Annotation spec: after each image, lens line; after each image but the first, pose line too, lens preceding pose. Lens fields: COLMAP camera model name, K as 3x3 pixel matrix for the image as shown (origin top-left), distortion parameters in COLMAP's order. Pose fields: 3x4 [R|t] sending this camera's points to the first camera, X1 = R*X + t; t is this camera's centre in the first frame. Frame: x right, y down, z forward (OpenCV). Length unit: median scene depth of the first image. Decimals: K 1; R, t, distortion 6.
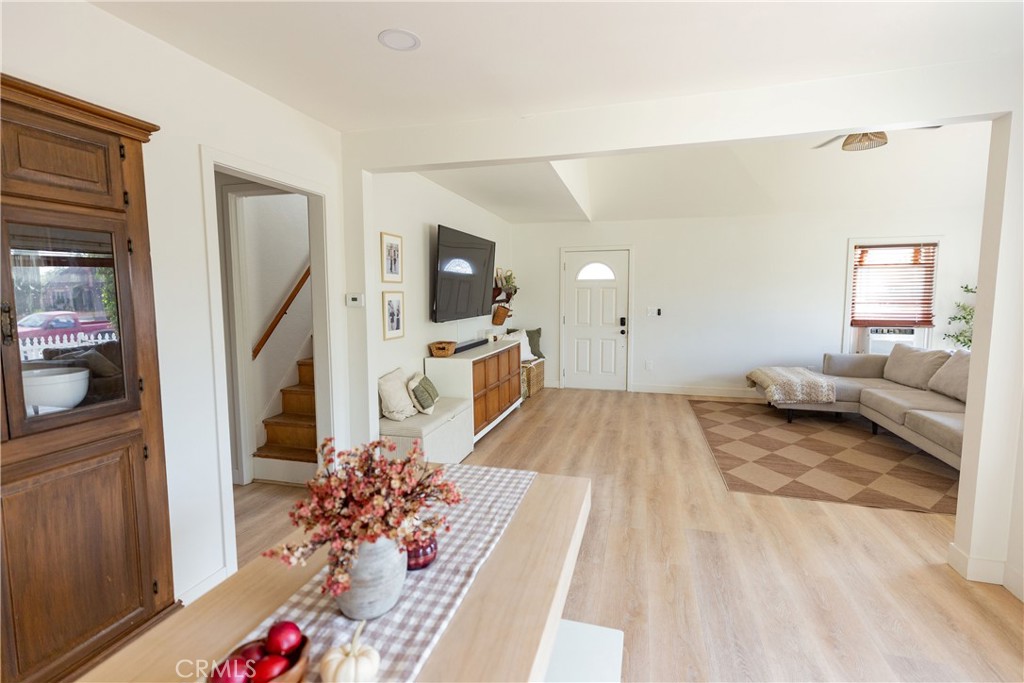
lens RADIAL K [[464.7, 0, 512.3], [0, 464.7, 336.0], [0, 0, 1]] dist [0.004538, 0.000557]
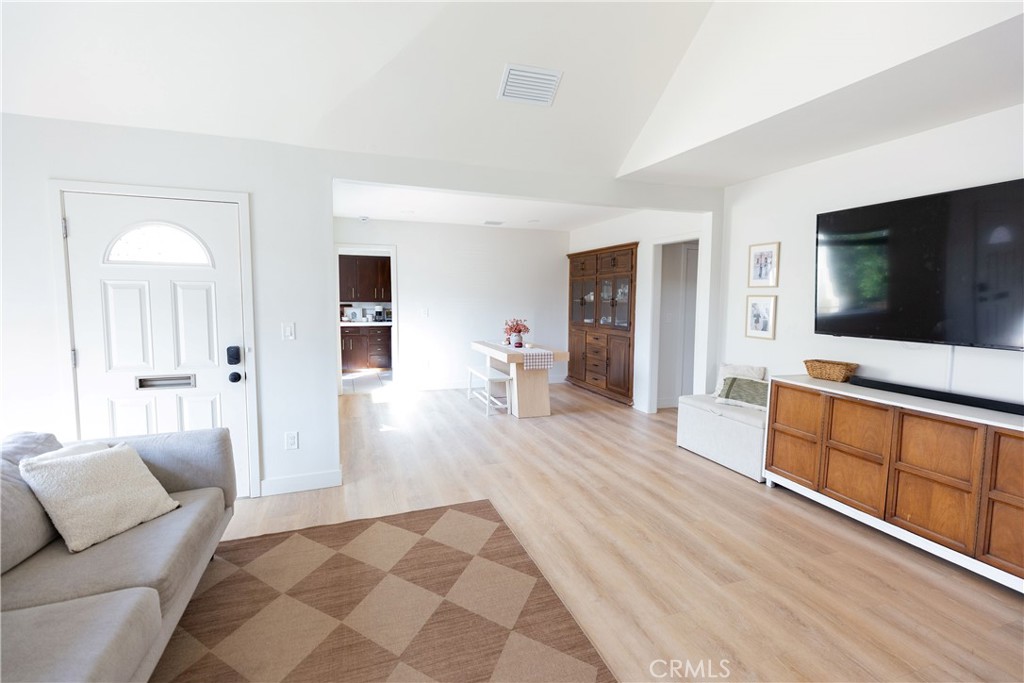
lens RADIAL K [[464.7, 0, 512.3], [0, 464.7, 337.1], [0, 0, 1]] dist [0.004538, 0.000557]
pose [[-0.815036, 0.047561, -0.577455, 0.723963], [-0.062372, 0.983632, 0.169048, -0.124146], [0.576044, 0.173797, -0.798729, 1.303184]]
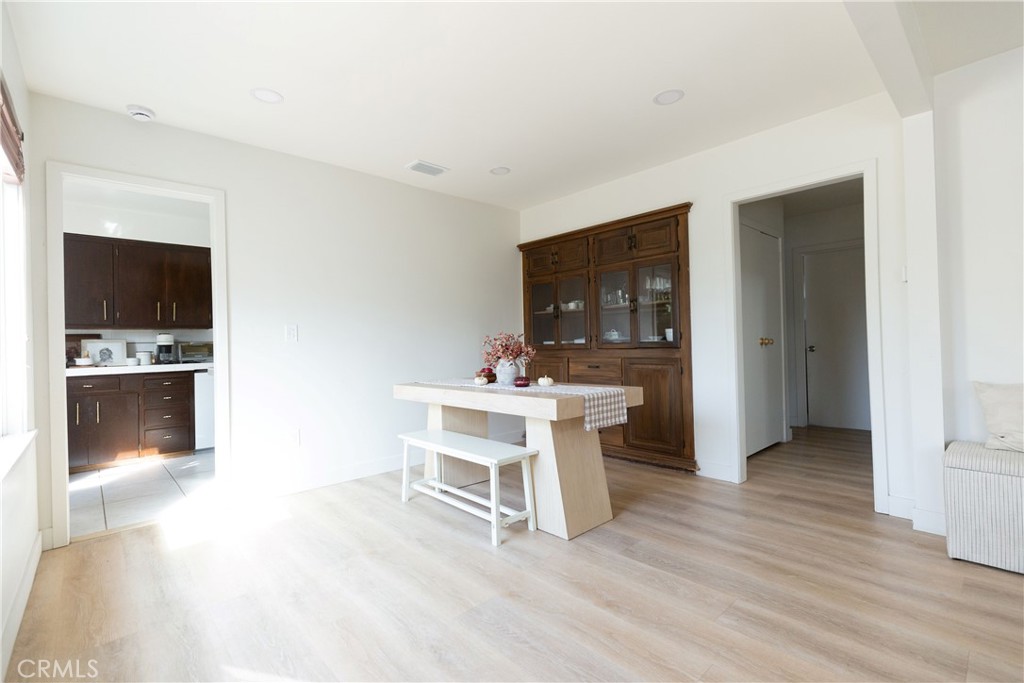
lens RADIAL K [[464.7, 0, 513.8], [0, 464.7, 330.8], [0, 0, 1]] dist [0.004538, 0.000557]
pose [[-0.522872, -0.002140, -0.852408, 0.525640], [-0.058345, 0.997741, 0.033284, 0.025194], [0.850412, 0.067137, -0.521816, 0.595617]]
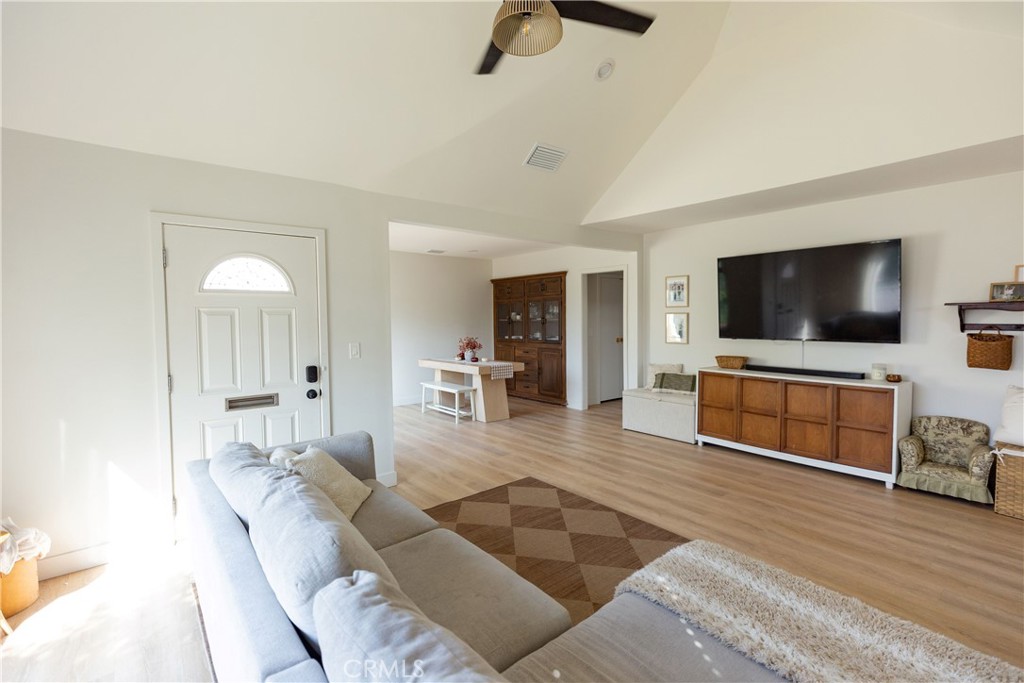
lens RADIAL K [[464.7, 0, 510.8], [0, 464.7, 339.1], [0, 0, 1]] dist [0.004538, 0.000557]
pose [[-0.579966, 0.048403, -0.813202, 1.100106], [-0.067527, 0.991942, 0.107201, -0.115149], [0.811837, 0.117086, -0.572024, 1.208651]]
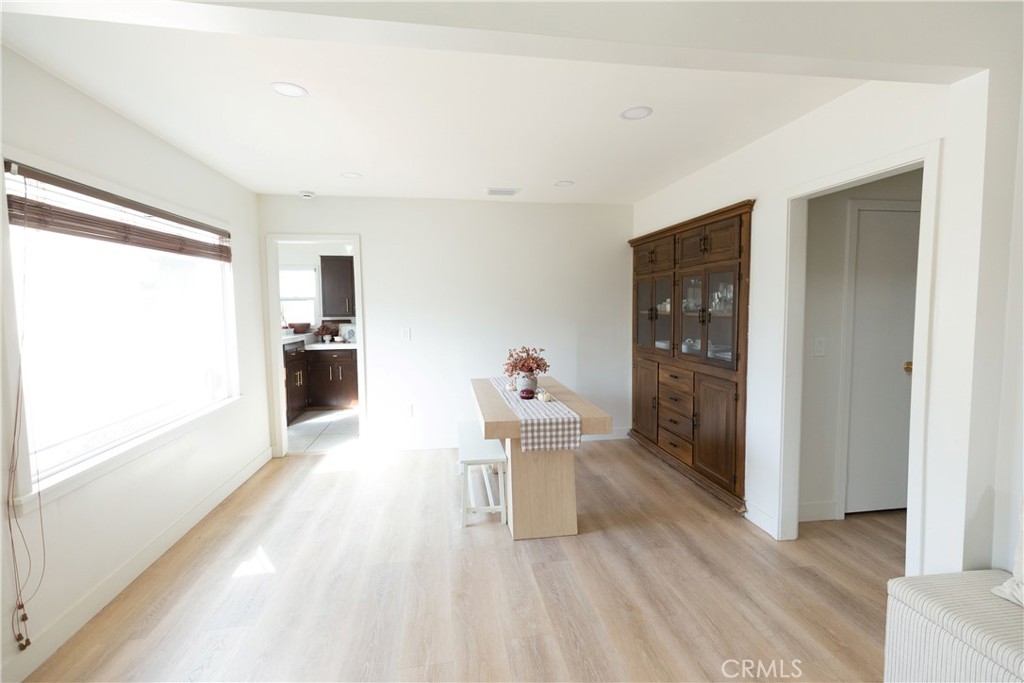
lens RADIAL K [[464.7, 0, 511.7], [0, 464.7, 336.8], [0, 0, 1]] dist [0.004538, 0.000557]
pose [[-0.909906, 0.041304, -0.412753, 0.275574], [-0.028379, 0.986500, 0.161281, -0.091919], [0.413842, 0.158464, -0.896451, 0.909501]]
